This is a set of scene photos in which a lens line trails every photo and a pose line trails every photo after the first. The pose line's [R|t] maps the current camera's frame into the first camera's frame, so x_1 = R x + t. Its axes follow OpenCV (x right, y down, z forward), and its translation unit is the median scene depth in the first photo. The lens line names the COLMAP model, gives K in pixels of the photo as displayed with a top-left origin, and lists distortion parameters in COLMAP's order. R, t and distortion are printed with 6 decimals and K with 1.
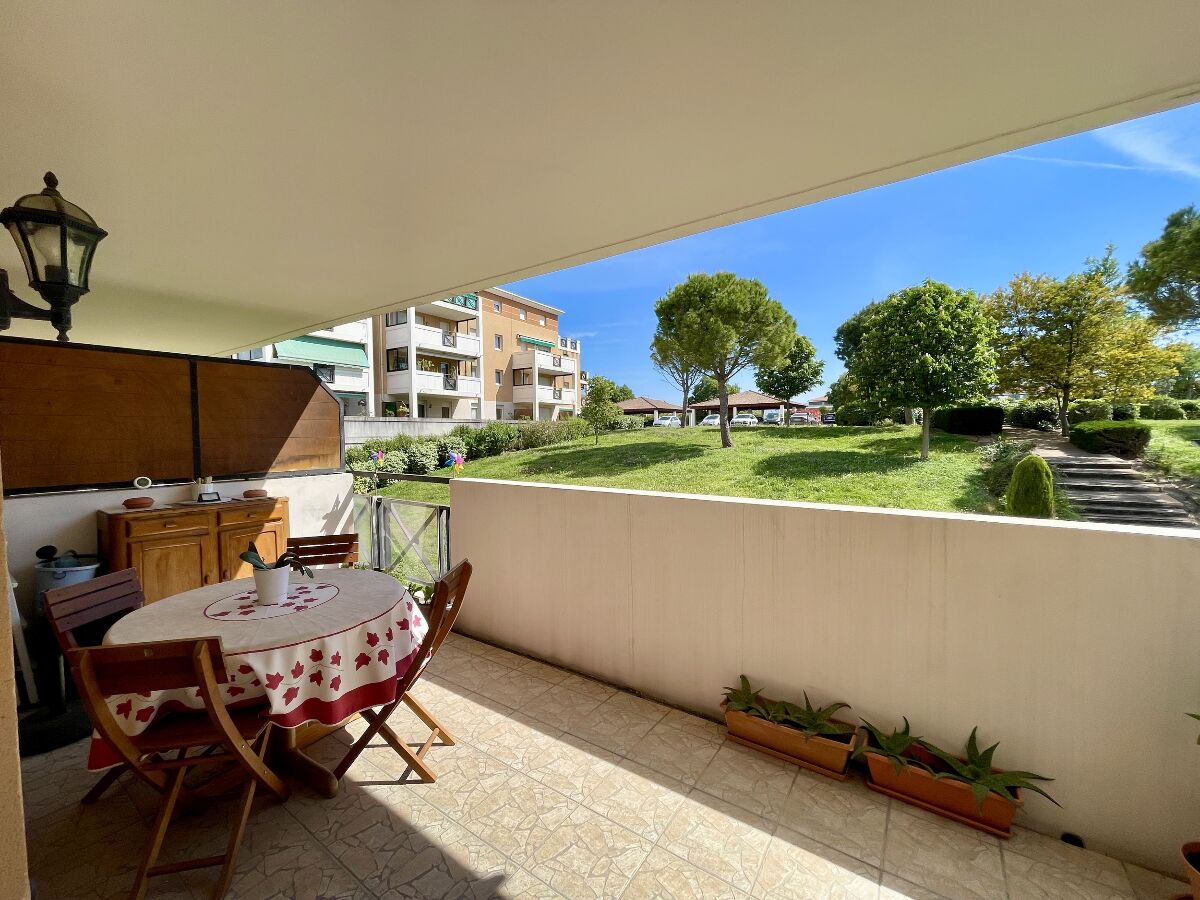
lens RADIAL K [[484.2, 0, 596.3], [0, 484.2, 453.1], [0, 0, 1]] dist [-0.002218, -0.000036]
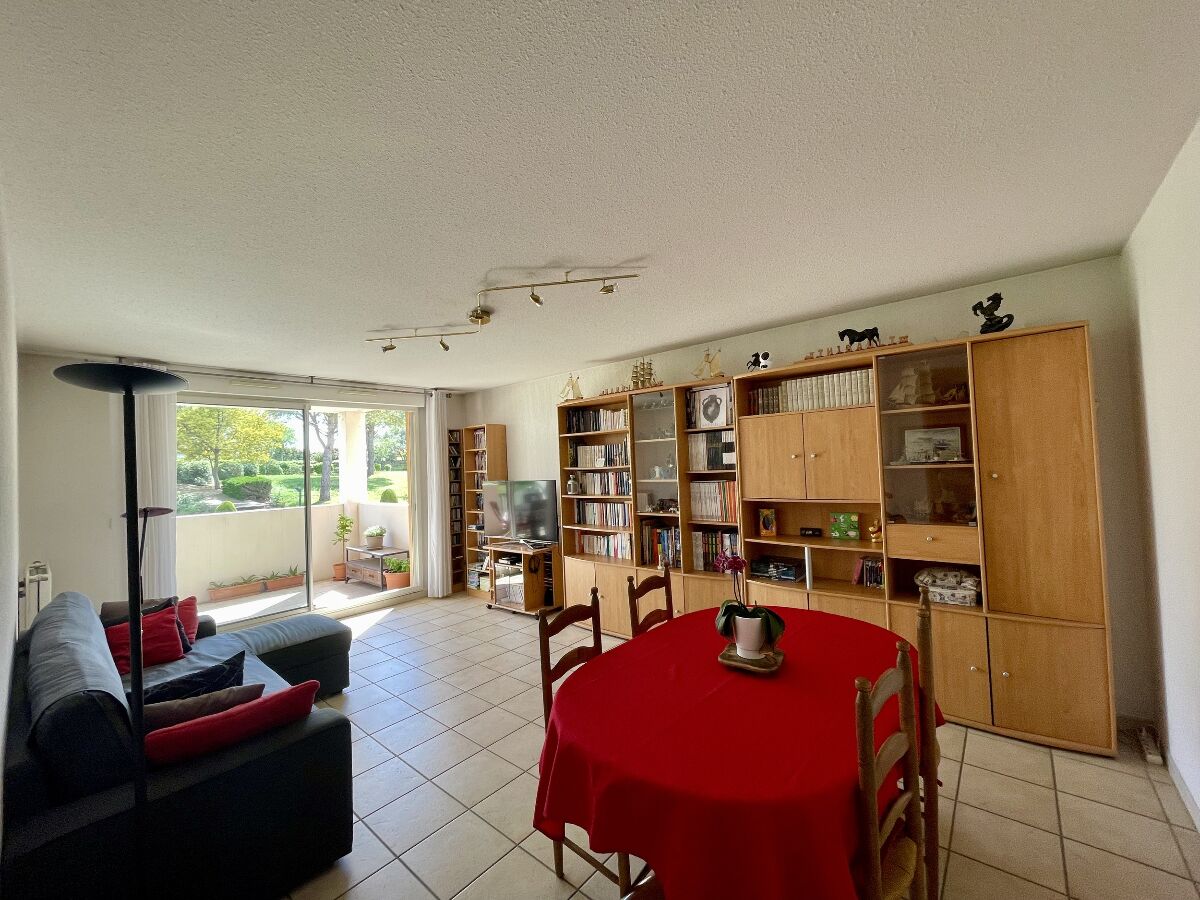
lens RADIAL K [[484.2, 0, 596.3], [0, 484.2, 453.1], [0, 0, 1]] dist [-0.002218, -0.000036]
pose [[0.100496, 0.031134, 0.994450, -0.267408], [0.085750, 0.995520, -0.039833, 0.009495], [-0.991235, 0.089277, 0.097376, -0.173681]]
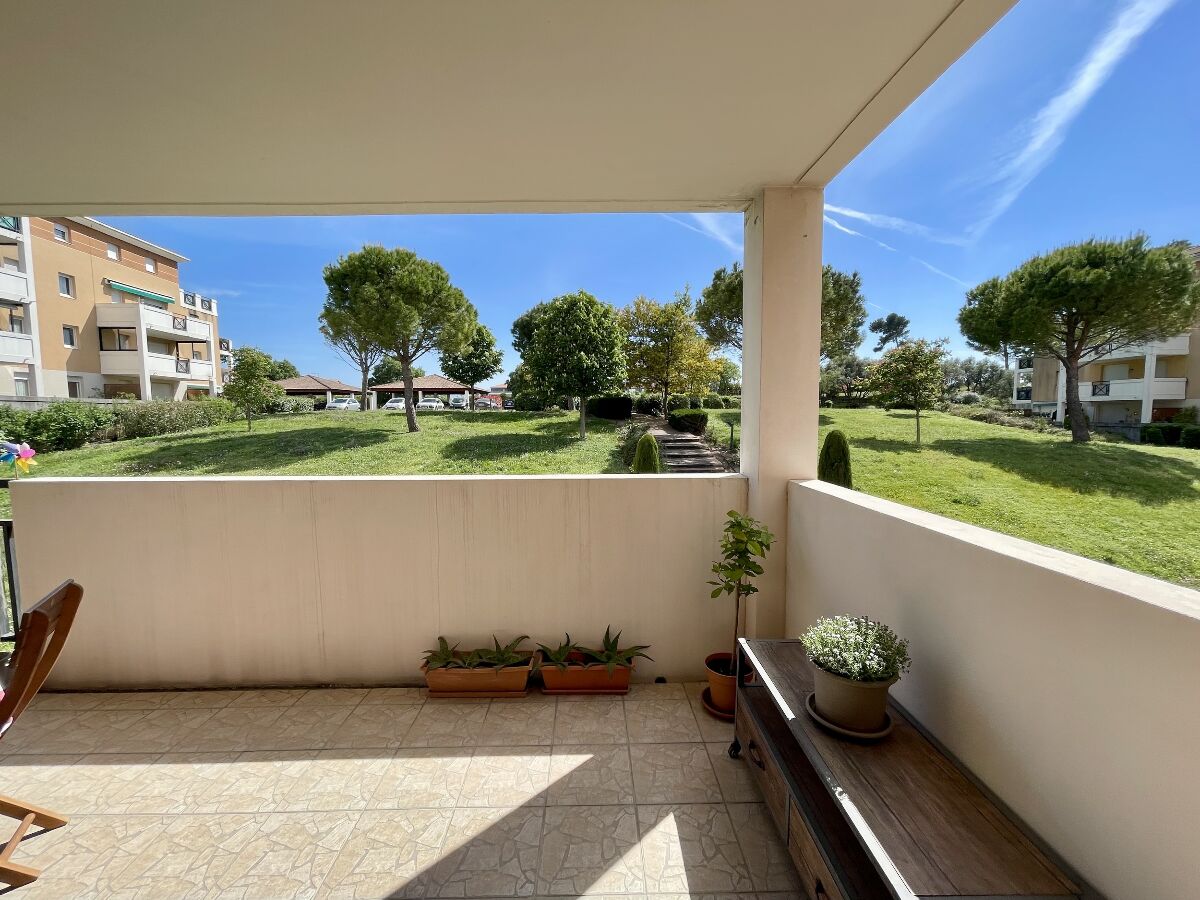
lens RADIAL K [[485.6, 0, 600.0], [0, 485.6, 450.0], [0, 0, 1]] dist [-0.001056, -0.000685]
pose [[0.807063, -0.038060, 0.589237, -0.004919], [0.023219, 0.999194, 0.032738, 0.001227], [-0.590009, -0.012740, 0.807297, -0.012199]]
